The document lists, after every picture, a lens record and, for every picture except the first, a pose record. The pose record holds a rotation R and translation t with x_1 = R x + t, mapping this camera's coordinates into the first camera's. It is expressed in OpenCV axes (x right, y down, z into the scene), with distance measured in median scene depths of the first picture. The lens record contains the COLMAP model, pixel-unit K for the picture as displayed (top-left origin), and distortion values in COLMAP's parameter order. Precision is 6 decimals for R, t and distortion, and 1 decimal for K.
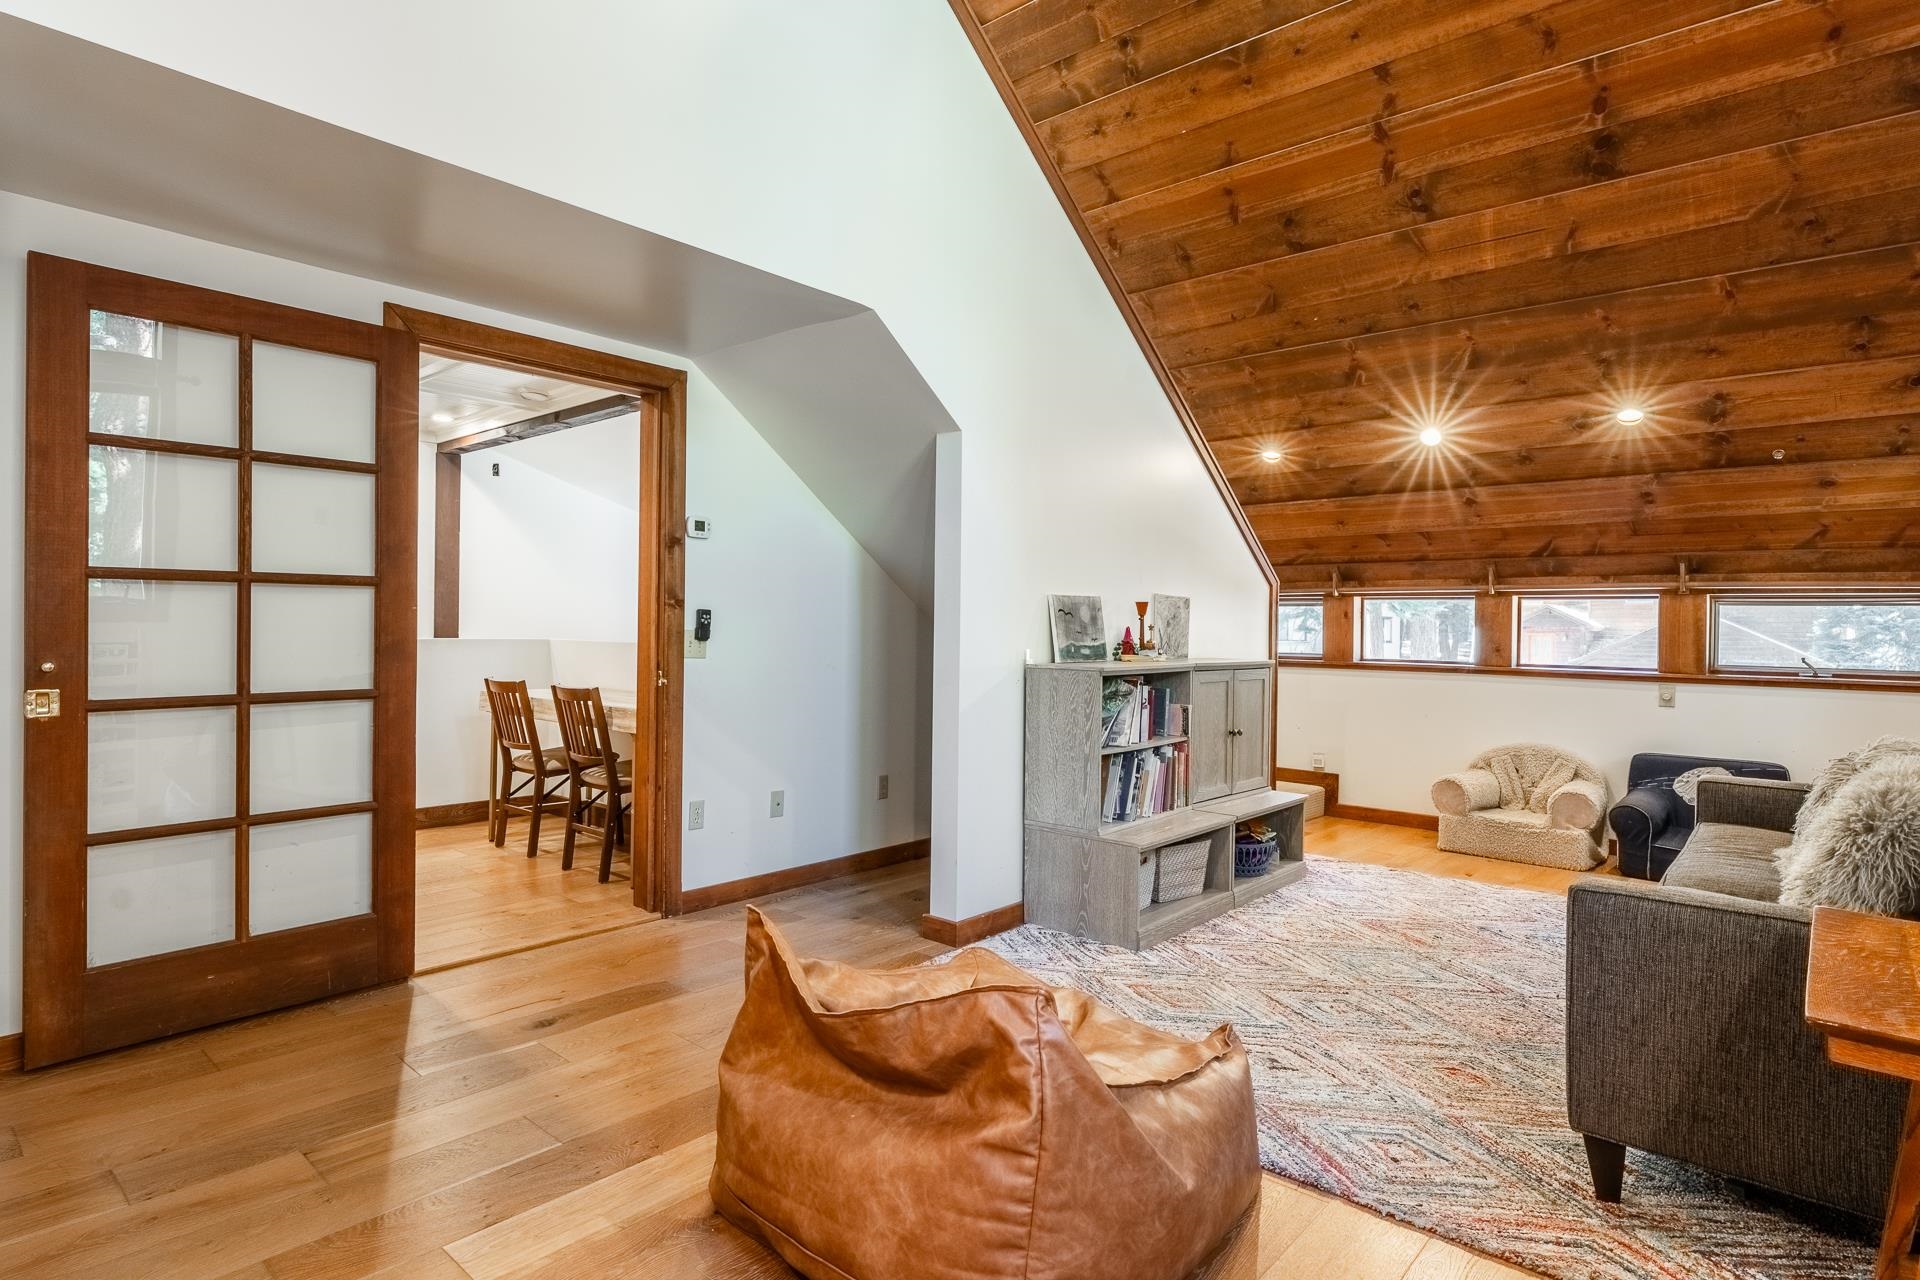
lens RADIAL K [[1009.5, 0, 960.9], [0, 1009.5, 635.5], [0, 0, 1]] dist [-0.006694, -0.000658]
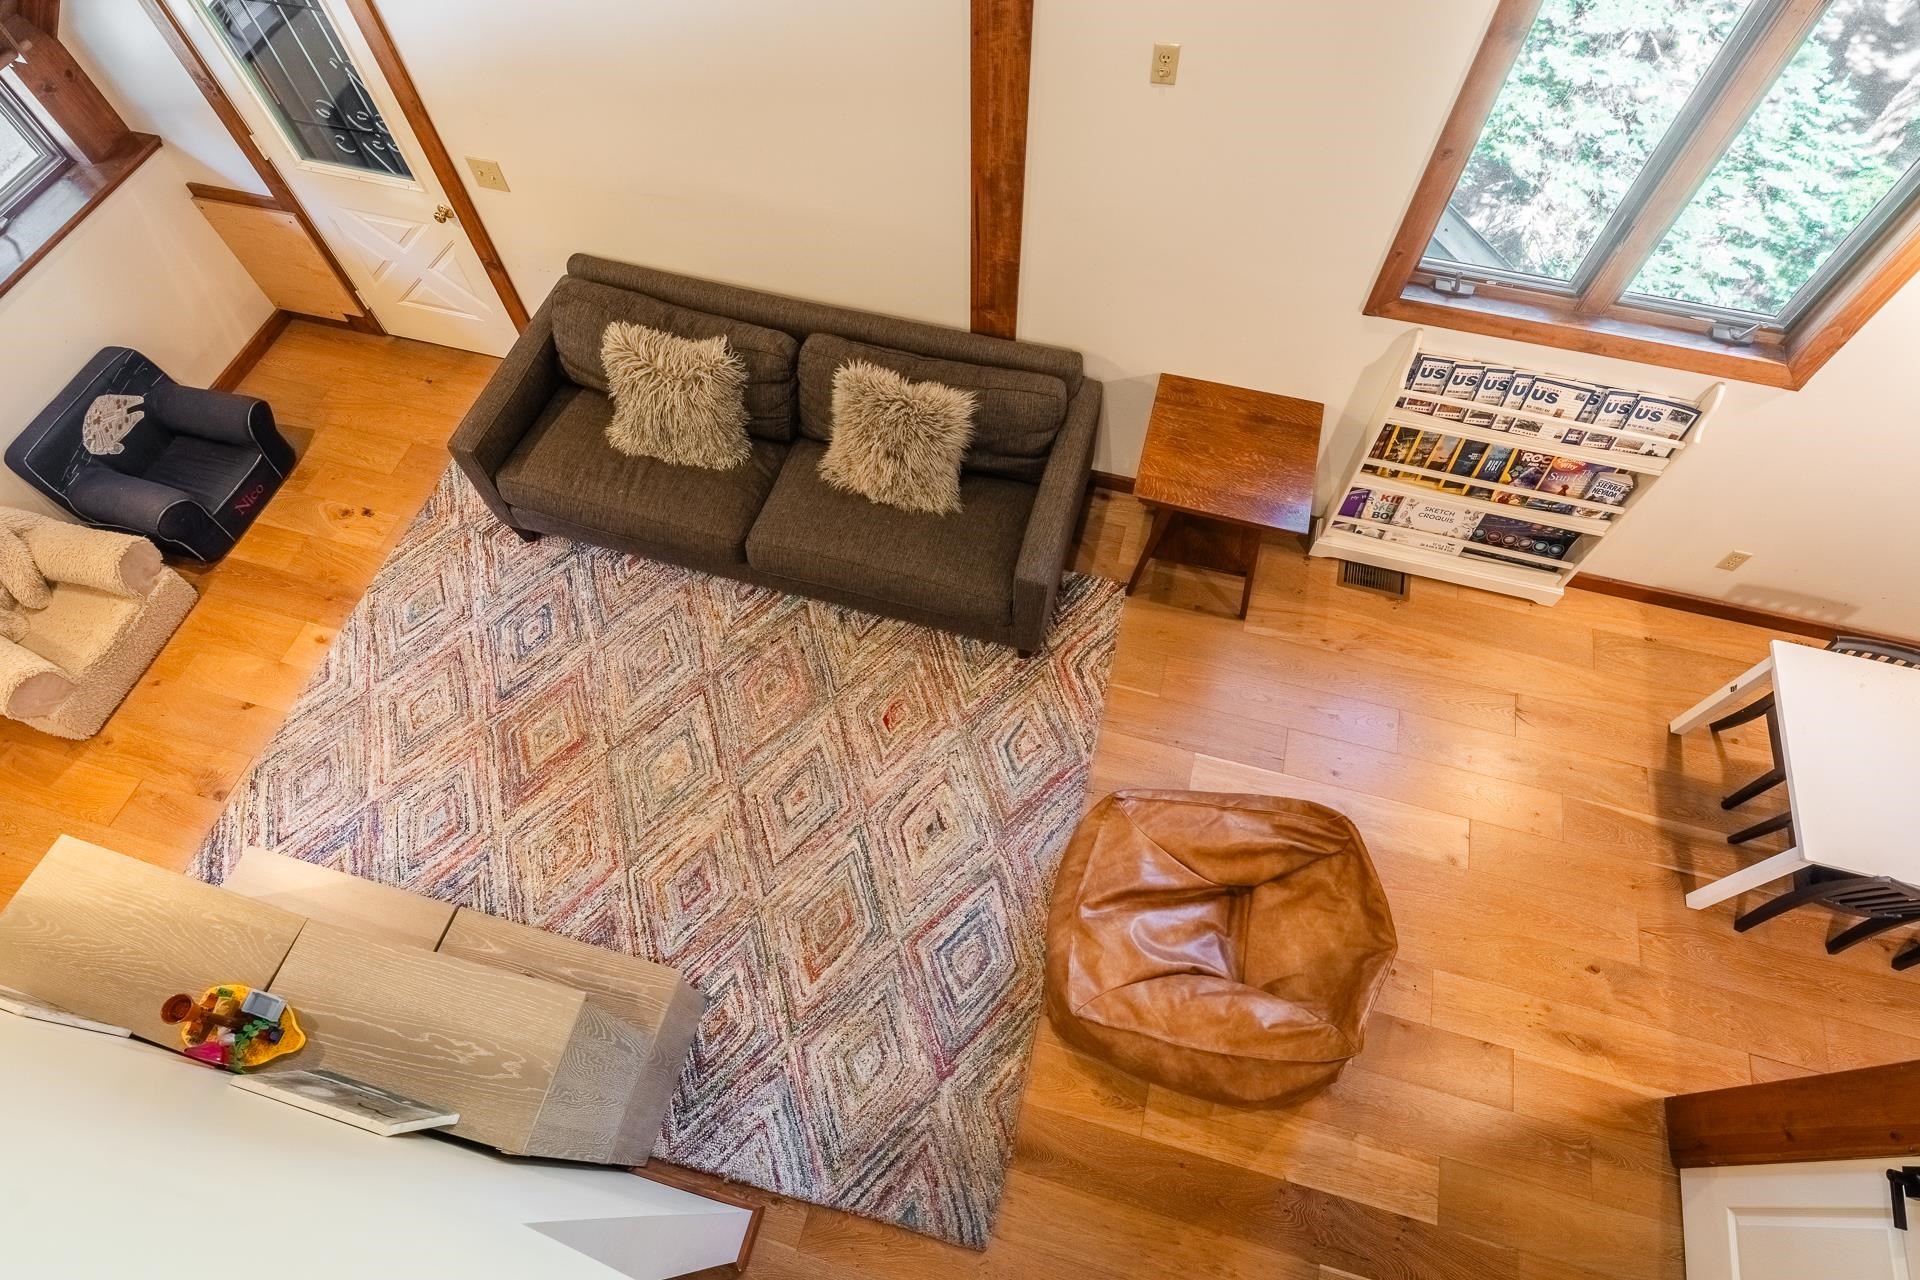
lens RADIAL K [[1009.5, 0, 962.5], [0, 1009.5, 636.3], [0, 0, 1]] dist [-0.006694, -0.000658]
pose [[-0.440432, -0.783533, 0.438287, -0.086398], [0.004074, 0.486437, 0.873706, -0.781357], [-0.897777, 0.386593, -0.211050, 1.022078]]
